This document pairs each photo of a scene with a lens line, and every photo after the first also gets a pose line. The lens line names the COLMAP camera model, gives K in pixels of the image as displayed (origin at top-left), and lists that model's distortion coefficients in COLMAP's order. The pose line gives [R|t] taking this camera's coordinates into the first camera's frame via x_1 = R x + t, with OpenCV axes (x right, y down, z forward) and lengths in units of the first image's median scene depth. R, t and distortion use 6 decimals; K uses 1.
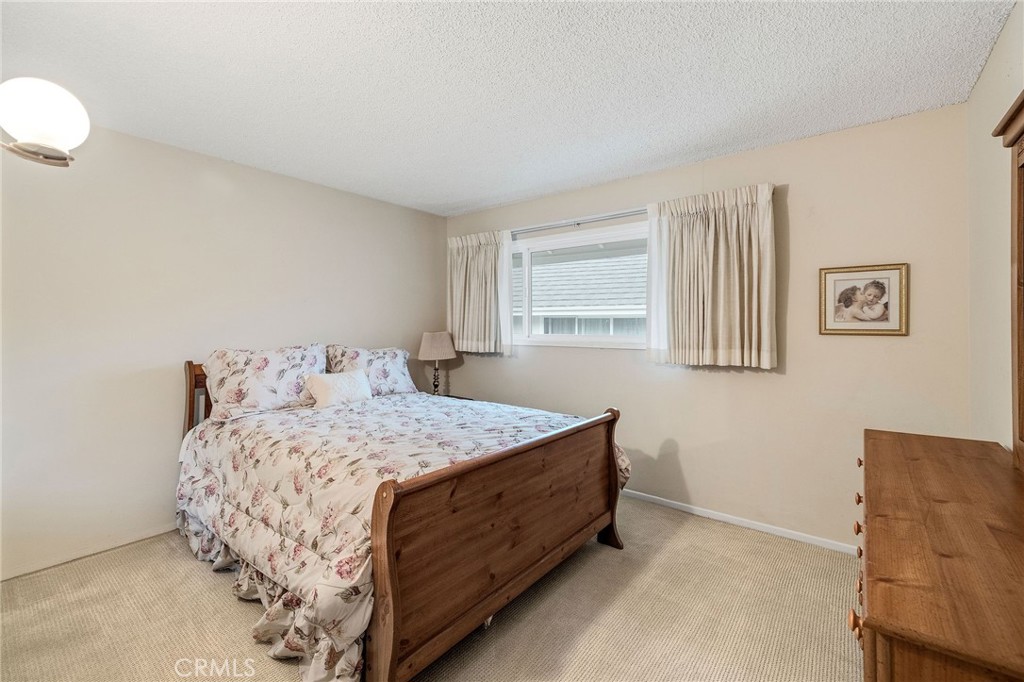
lens RADIAL K [[443.7, 0, 515.1], [0, 443.7, 310.8], [0, 0, 1]] dist [-0.001076, -0.000128]
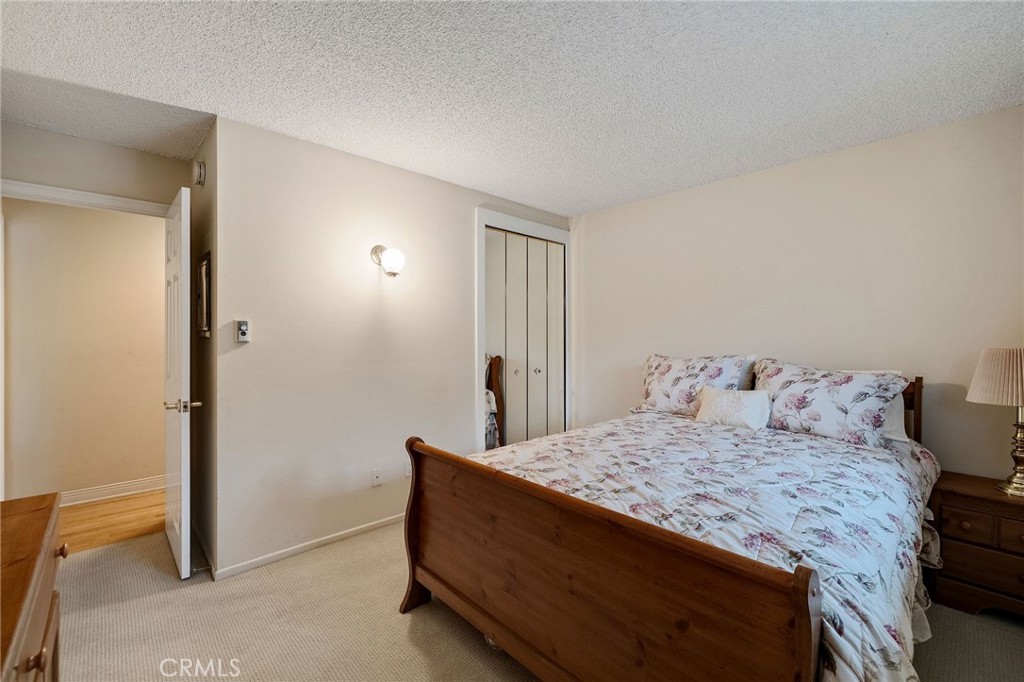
lens RADIAL K [[437.4, 0, 510.1], [0, 437.4, 337.0], [0, 0, 1]] dist [0.000104, -0.000005]
pose [[-0.167001, -0.001832, -0.985955, 0.565431], [0.029409, 0.999544, -0.006838, 0.033823], [0.985518, -0.030138, -0.166871, 0.796491]]
